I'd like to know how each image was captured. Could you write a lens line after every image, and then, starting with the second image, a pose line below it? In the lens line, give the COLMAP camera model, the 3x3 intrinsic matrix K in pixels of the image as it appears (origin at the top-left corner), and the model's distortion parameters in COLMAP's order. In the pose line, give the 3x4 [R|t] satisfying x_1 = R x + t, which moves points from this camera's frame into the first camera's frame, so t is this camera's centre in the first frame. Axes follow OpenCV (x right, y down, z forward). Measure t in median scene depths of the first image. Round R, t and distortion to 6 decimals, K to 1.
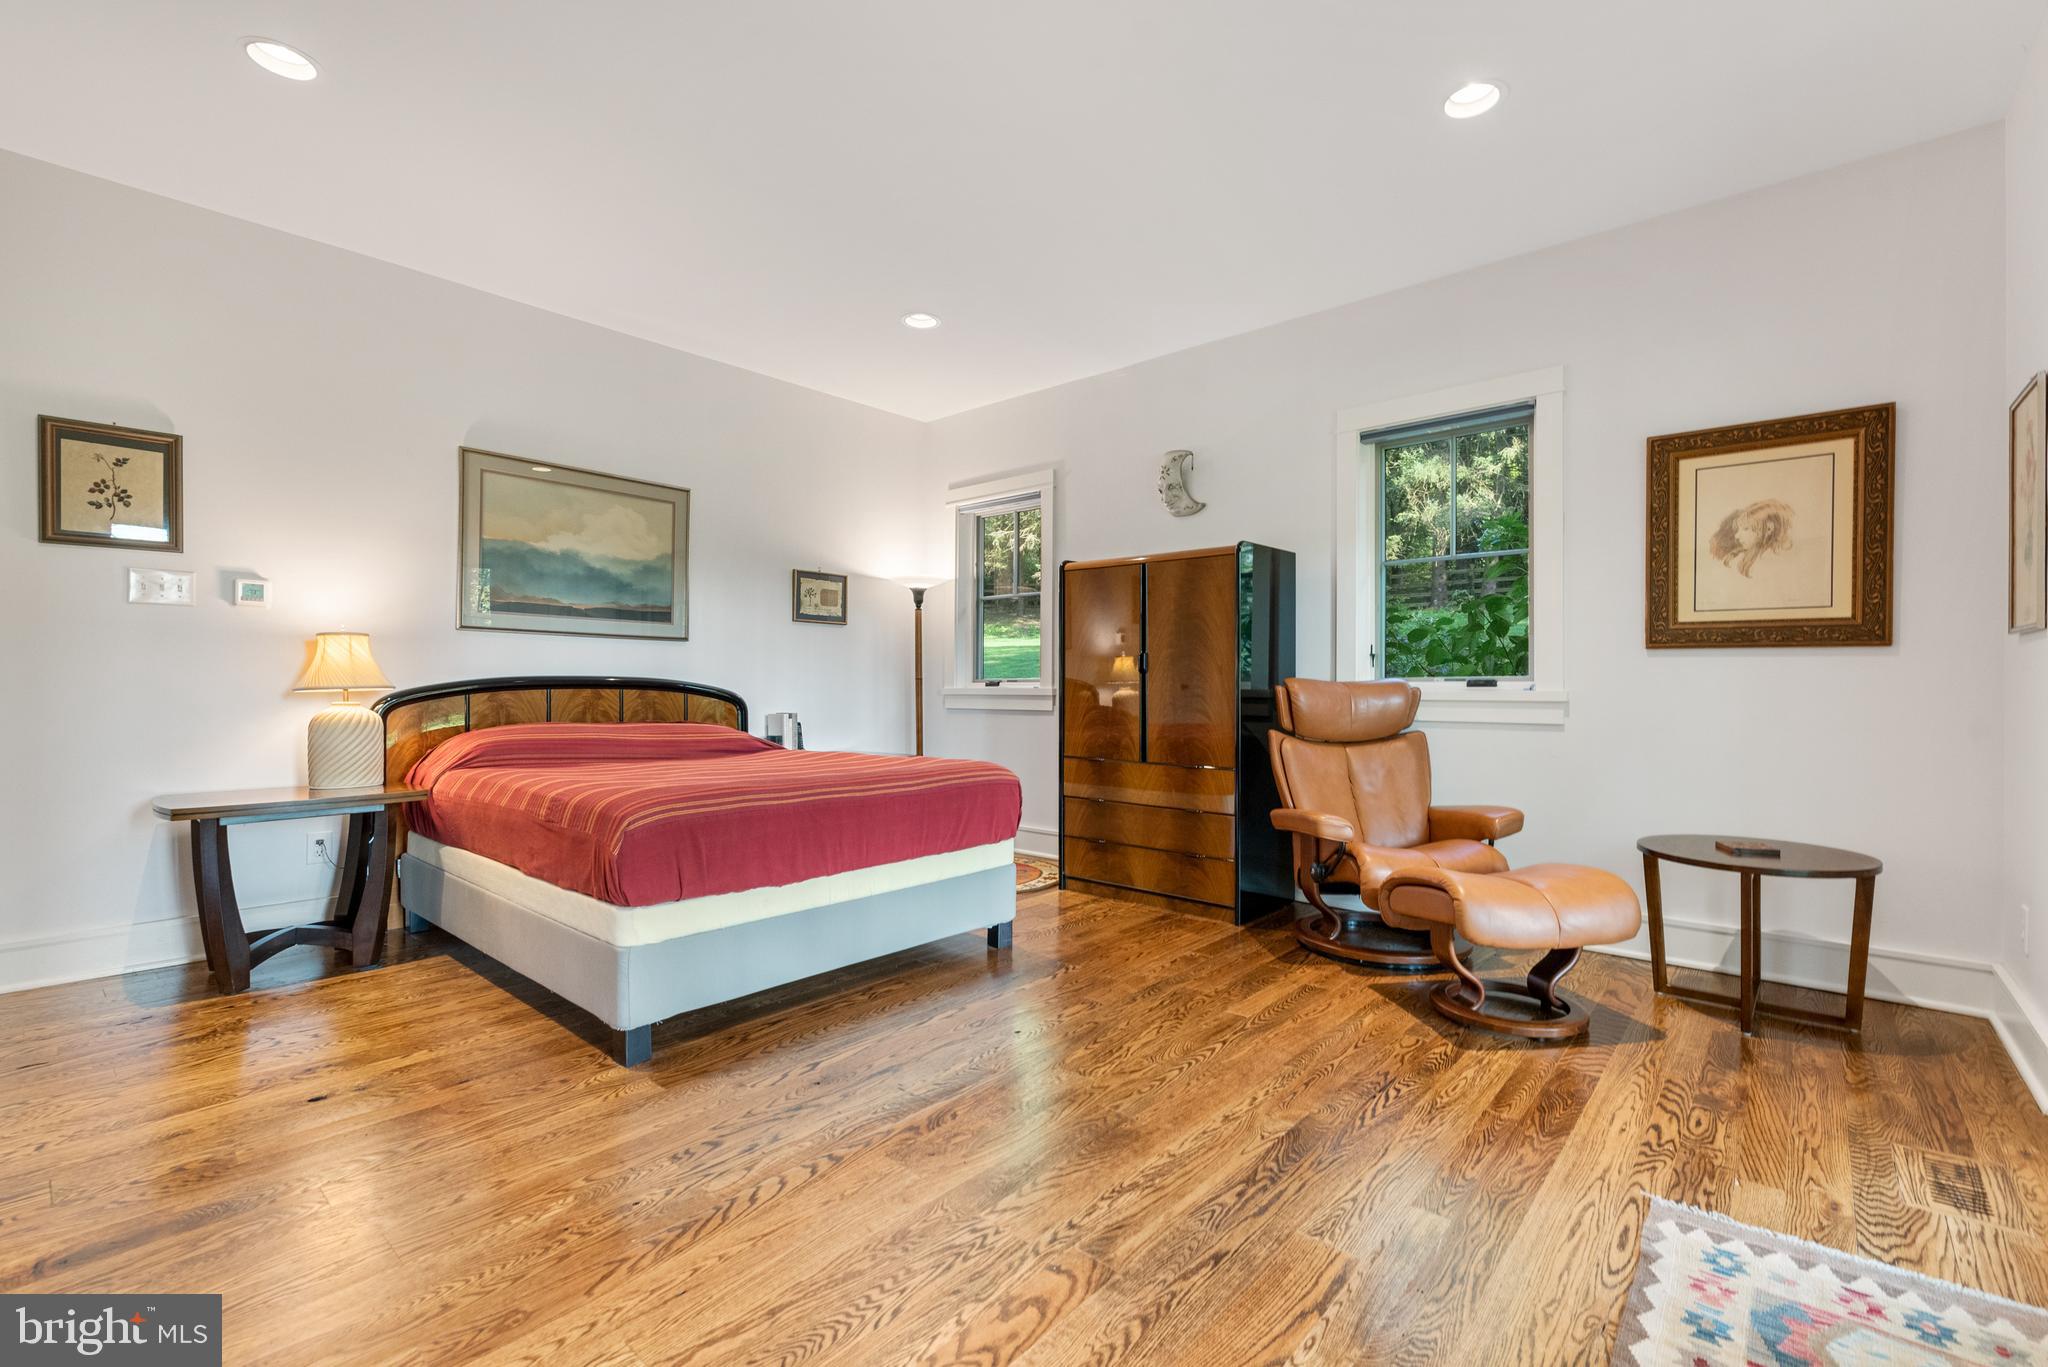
lens RADIAL K [[885.6, 0, 1037.8], [0, 885.6, 686.2], [0, 0, 1]] dist [0.004975, -0.000004]
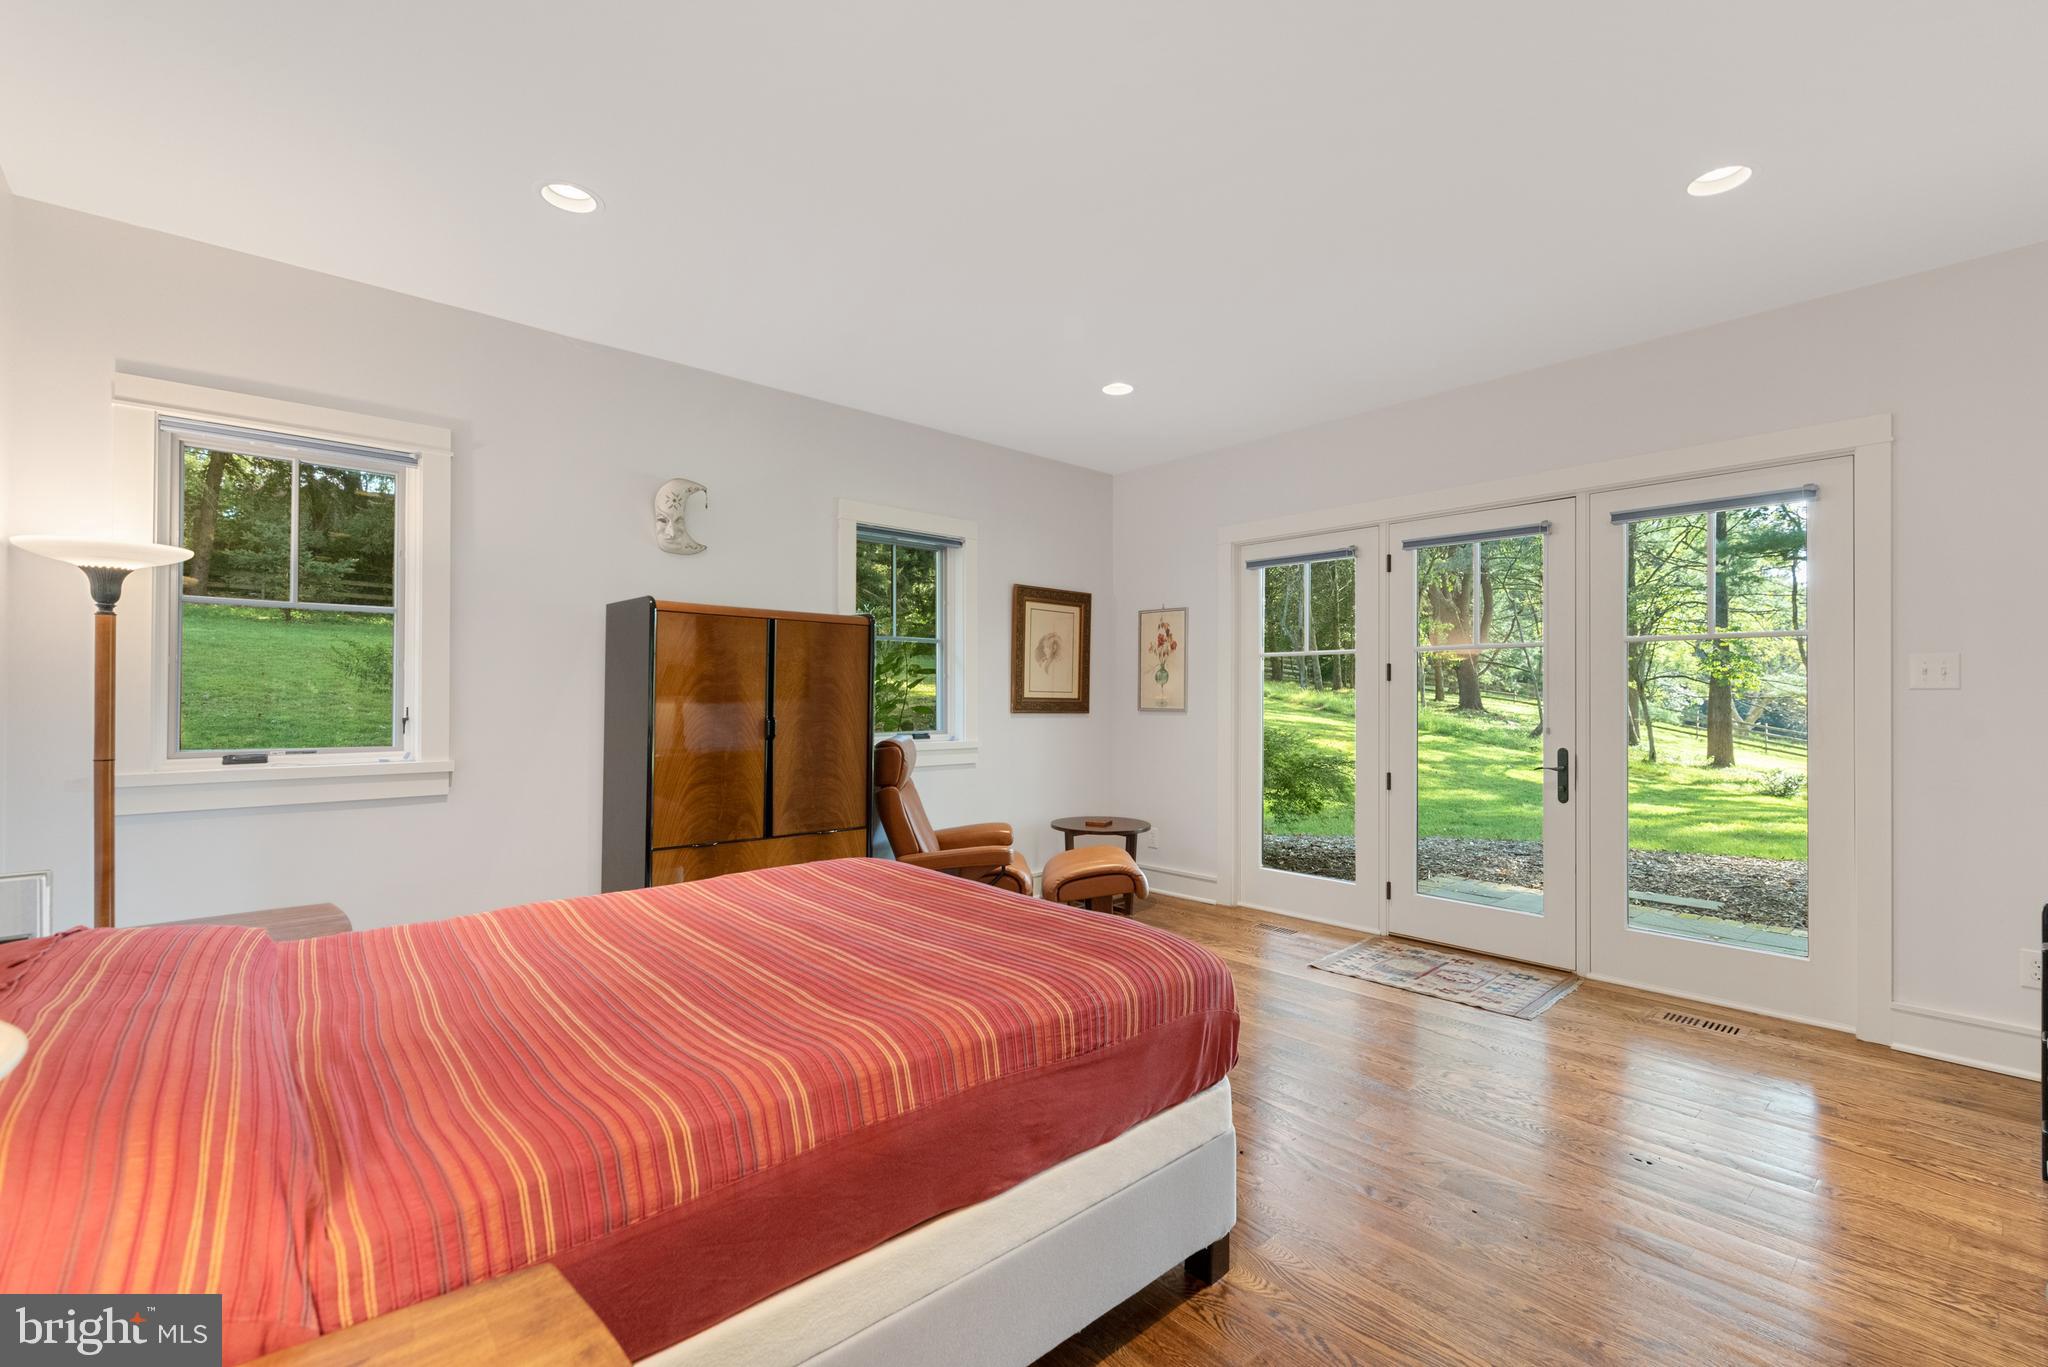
lens RADIAL K [[885.6, 0, 1039.1], [0, 885.6, 692.1], [0, 0, 1]] dist [0.004975, -0.000004]
pose [[0.124630, 0.007076, 0.992178, -0.948859], [0.001120, 0.999973, -0.007272, -0.071246], [-0.992203, 0.002017, 0.124618, 0.778385]]
